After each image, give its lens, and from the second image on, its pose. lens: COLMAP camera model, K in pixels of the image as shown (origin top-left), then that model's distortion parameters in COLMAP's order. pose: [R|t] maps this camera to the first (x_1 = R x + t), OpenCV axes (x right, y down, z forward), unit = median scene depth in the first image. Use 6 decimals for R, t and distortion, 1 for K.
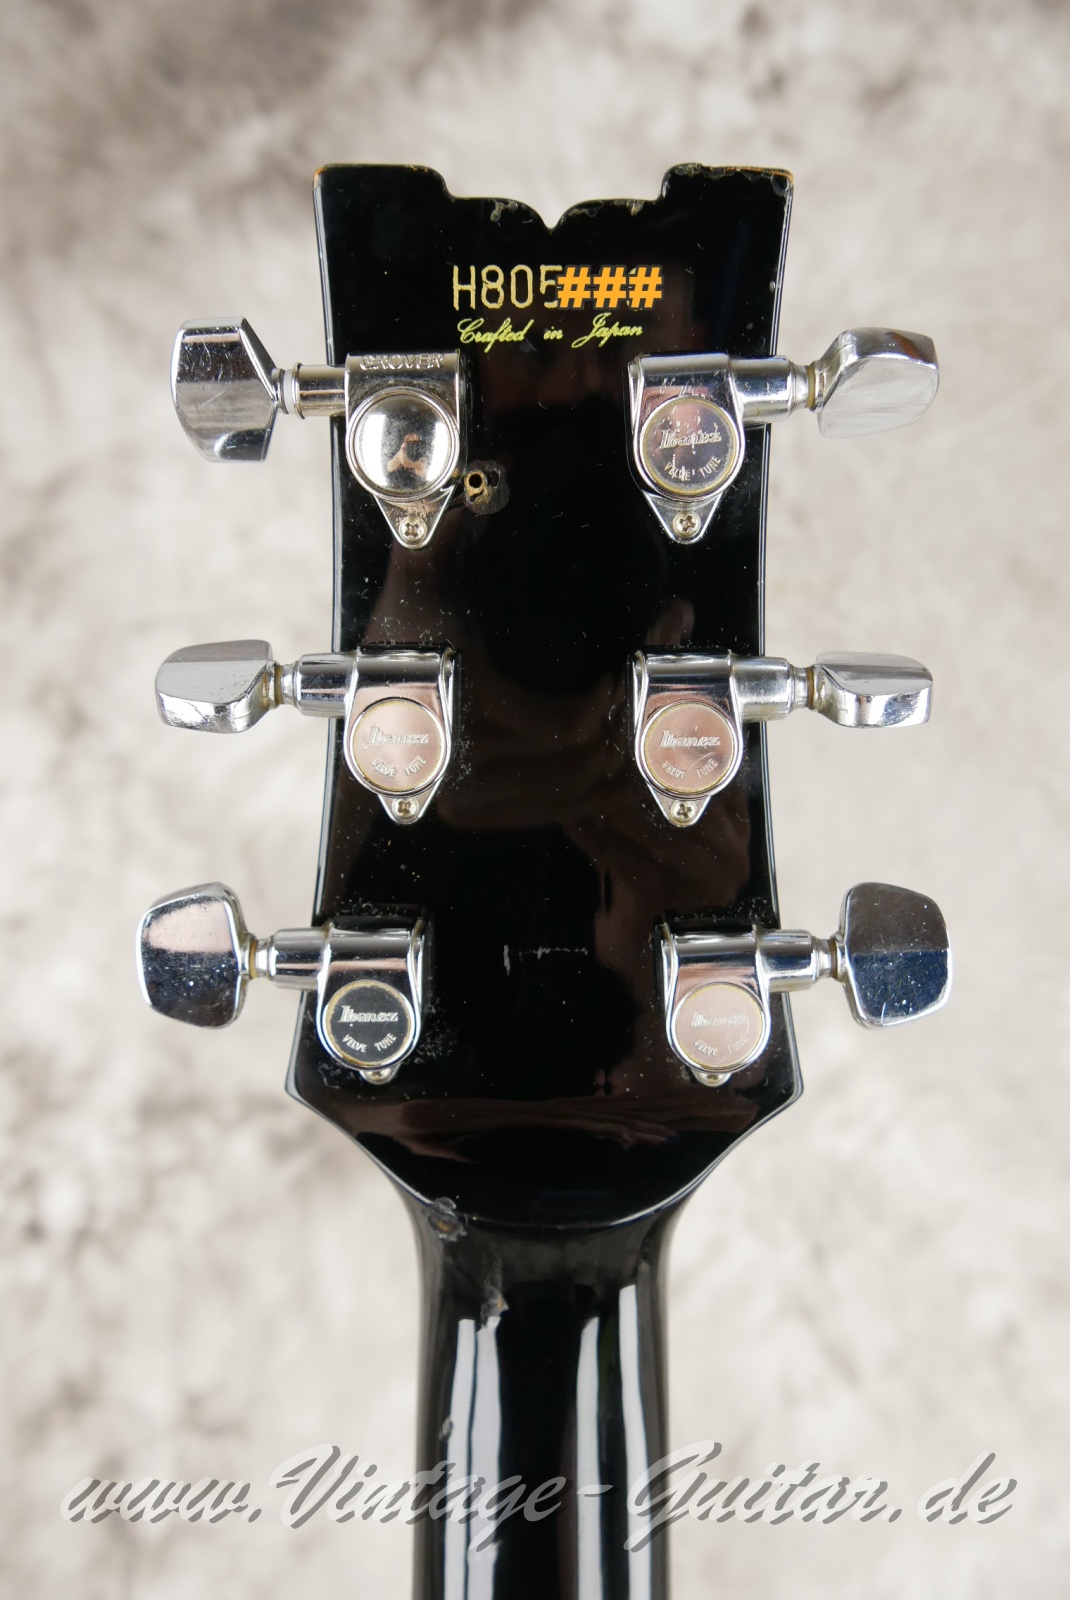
lens RADIAL K [[1289.3, 0, 530.4], [0, 1289.3, 789.2], [0, 0, 1]] dist [-0.069208, 0.027778]
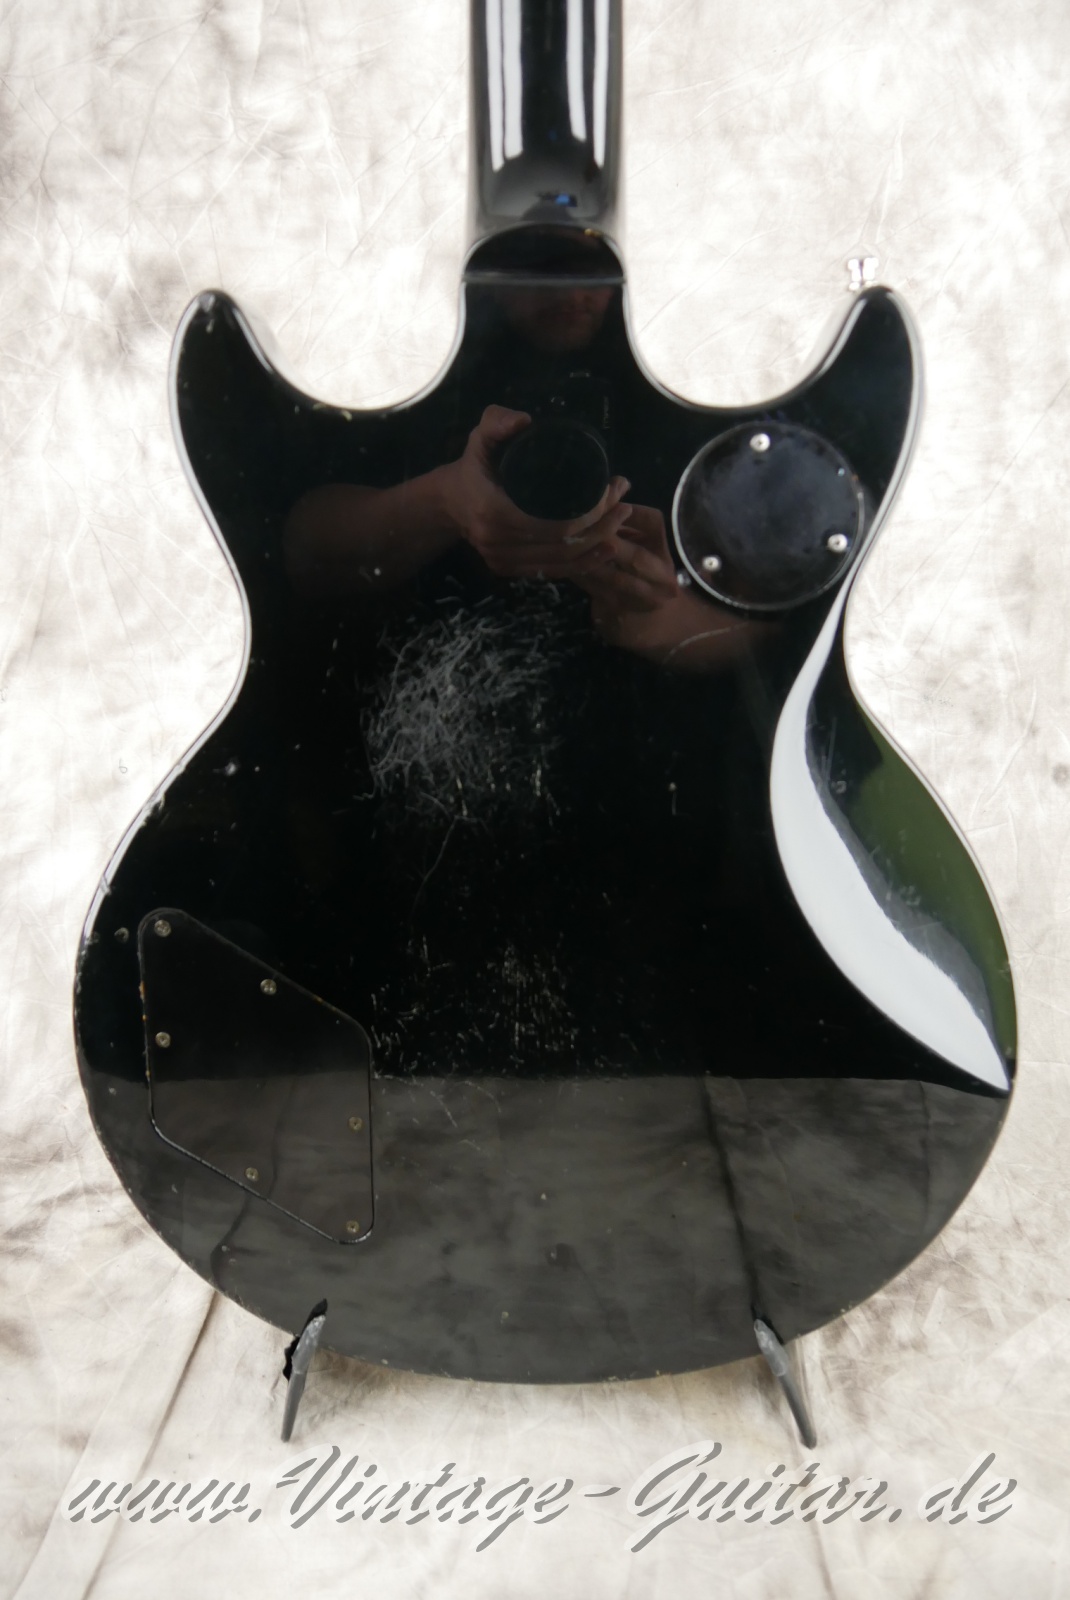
lens RADIAL K [[1289.3, 0, 530.6], [0, 1289.3, 789.3], [0, 0, 1]] dist [-0.069208, 0.027778]
pose [[0.999915, -0.008021, -0.010253, -0.004132], [0.011463, 0.915853, 0.401351, 0.752752], [0.006171, -0.401435, 0.915867, -0.486360]]
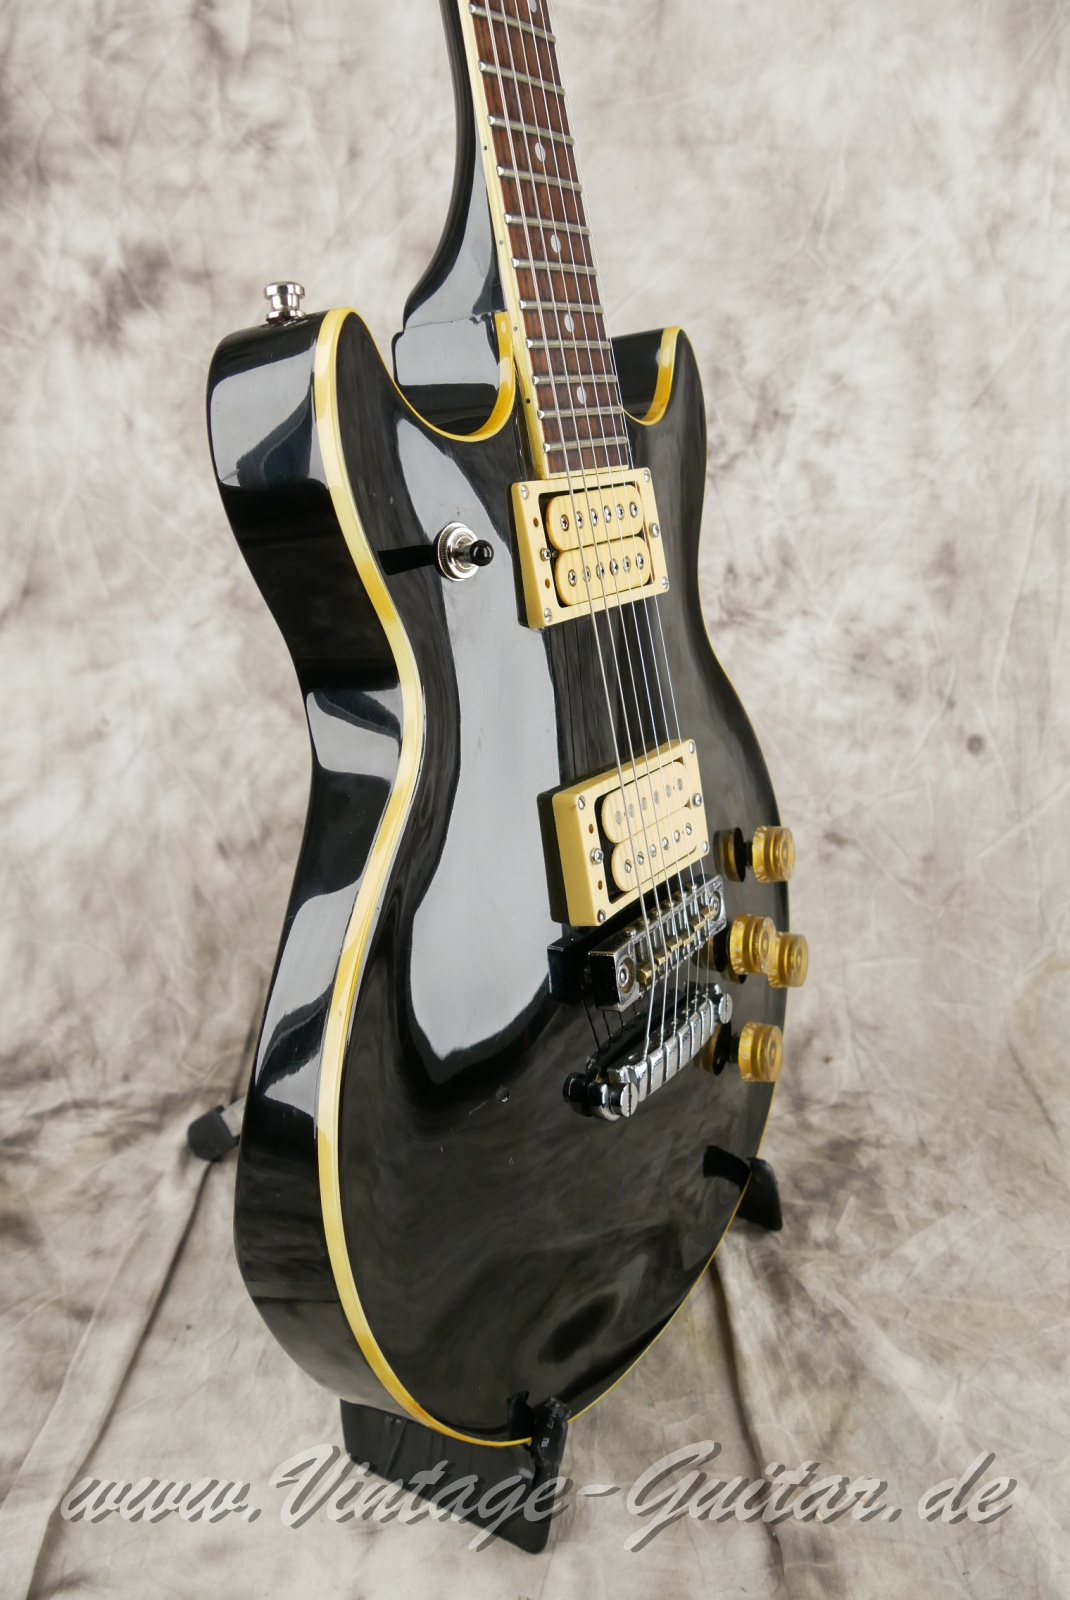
lens RADIAL K [[1289.3, 0, 519.0], [0, 1289.3, 780.8], [0, 0, 1]] dist [-0.069208, 0.027778]
pose [[0.999534, 0.011809, 0.028131, -0.022212], [-0.022361, 0.910840, 0.412154, 0.729531], [-0.020755, -0.412591, 0.910680, -0.583068]]
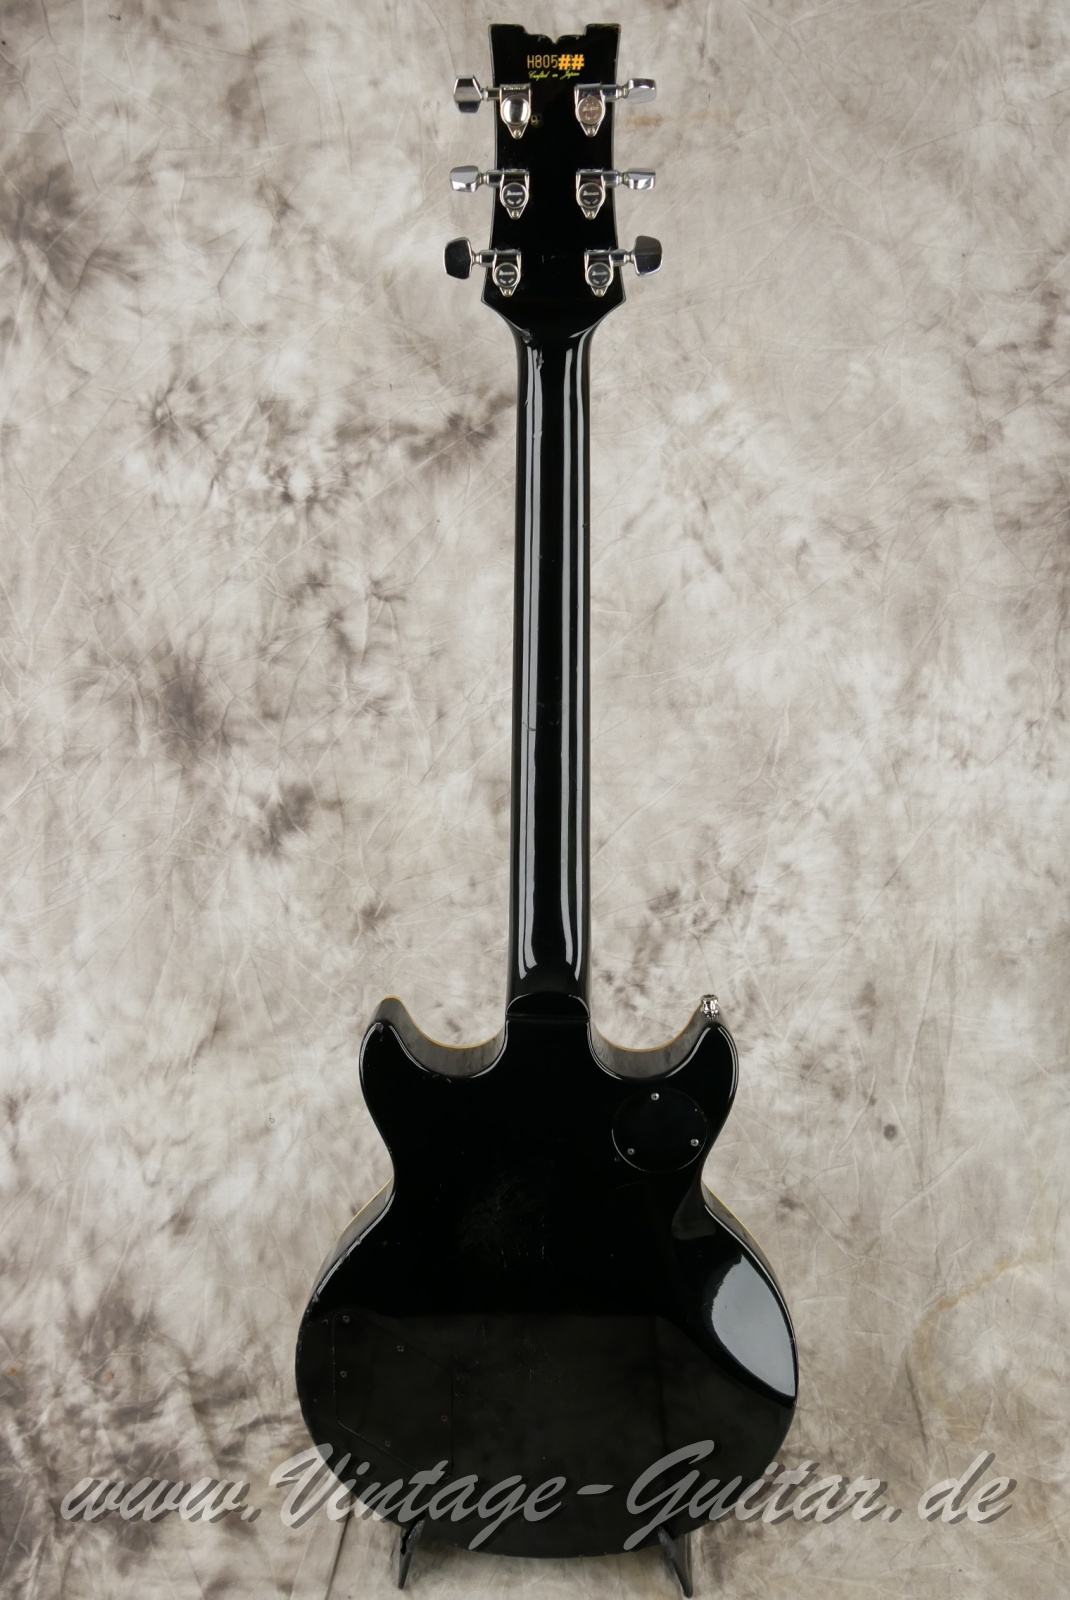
lens RADIAL K [[1289.3, 0, 524.0], [0, 1289.3, 785.6], [0, 0, 1]] dist [-0.069208, 0.027778]
pose [[0.999719, 0.000491, -0.023688, 0.004871], [0.007934, 0.935130, 0.354215, 0.079625], [0.022325, -0.354304, 0.934864, -0.939672]]
